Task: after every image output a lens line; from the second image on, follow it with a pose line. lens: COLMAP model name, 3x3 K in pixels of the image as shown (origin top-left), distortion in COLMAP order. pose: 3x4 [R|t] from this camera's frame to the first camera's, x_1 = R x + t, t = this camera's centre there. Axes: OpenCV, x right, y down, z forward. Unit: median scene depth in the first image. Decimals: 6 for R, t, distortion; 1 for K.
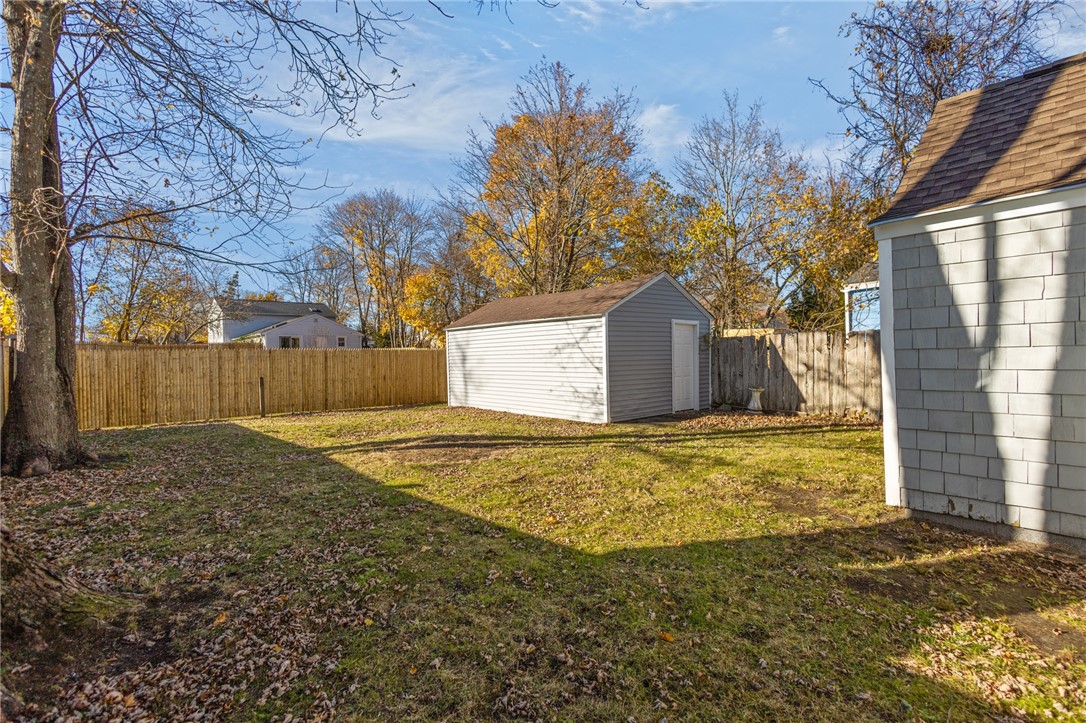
lens RADIAL K [[507.2, 0, 547.2], [0, 507.2, 350.6], [0, 0, 1]] dist [0.002612, -0.000127]
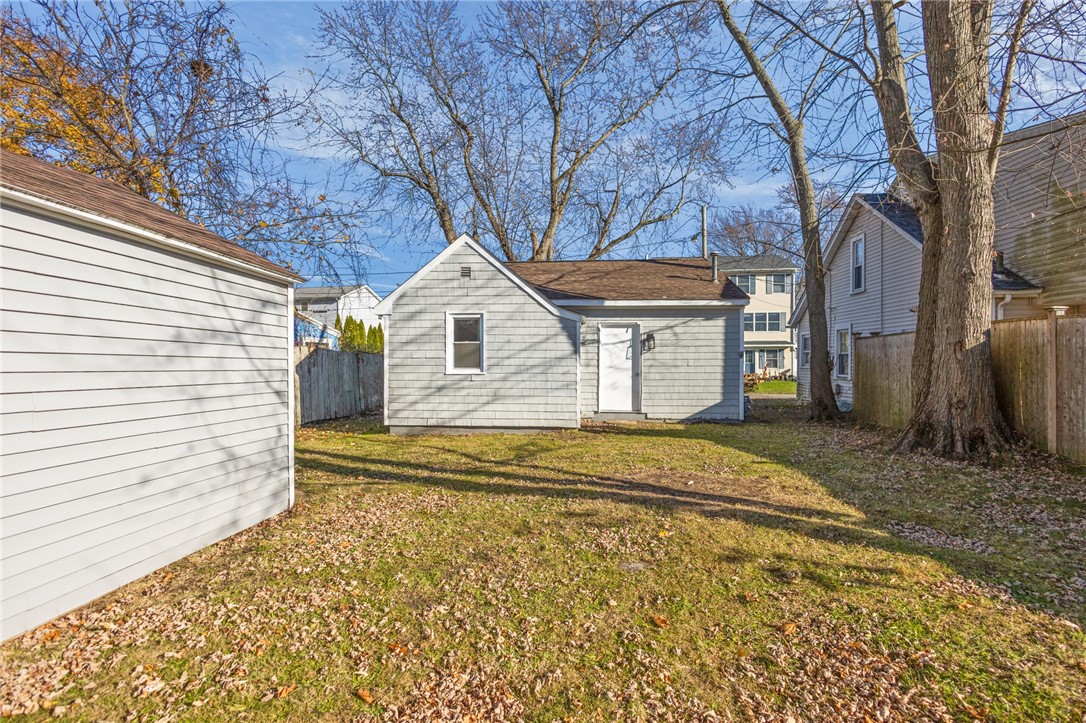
lens RADIAL K [[515.2, 0, 543.0], [0, 515.2, 361.5], [0, 0, 1]] dist [0.004559, 0.000023]
pose [[-0.695270, 0.023297, 0.718371, -0.373341], [0.000944, 0.999503, -0.031501, 0.018979], [-0.718748, -0.021224, -0.694946, 1.055064]]
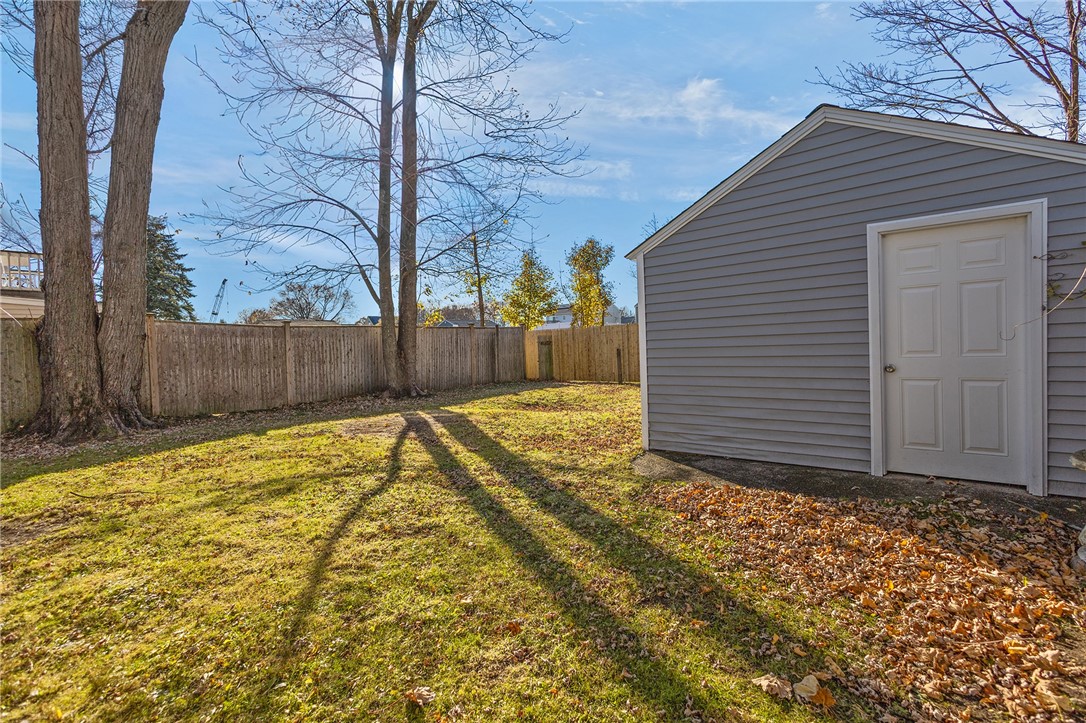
lens RADIAL K [[507.2, 0, 547.2], [0, 507.2, 350.6], [0, 0, 1]] dist [0.002612, -0.000127]
pose [[0.168417, 0.023810, -0.985428, 0.601607], [0.054449, 0.997957, 0.033418, 0.006265], [0.984211, -0.059284, 0.166776, 0.722480]]
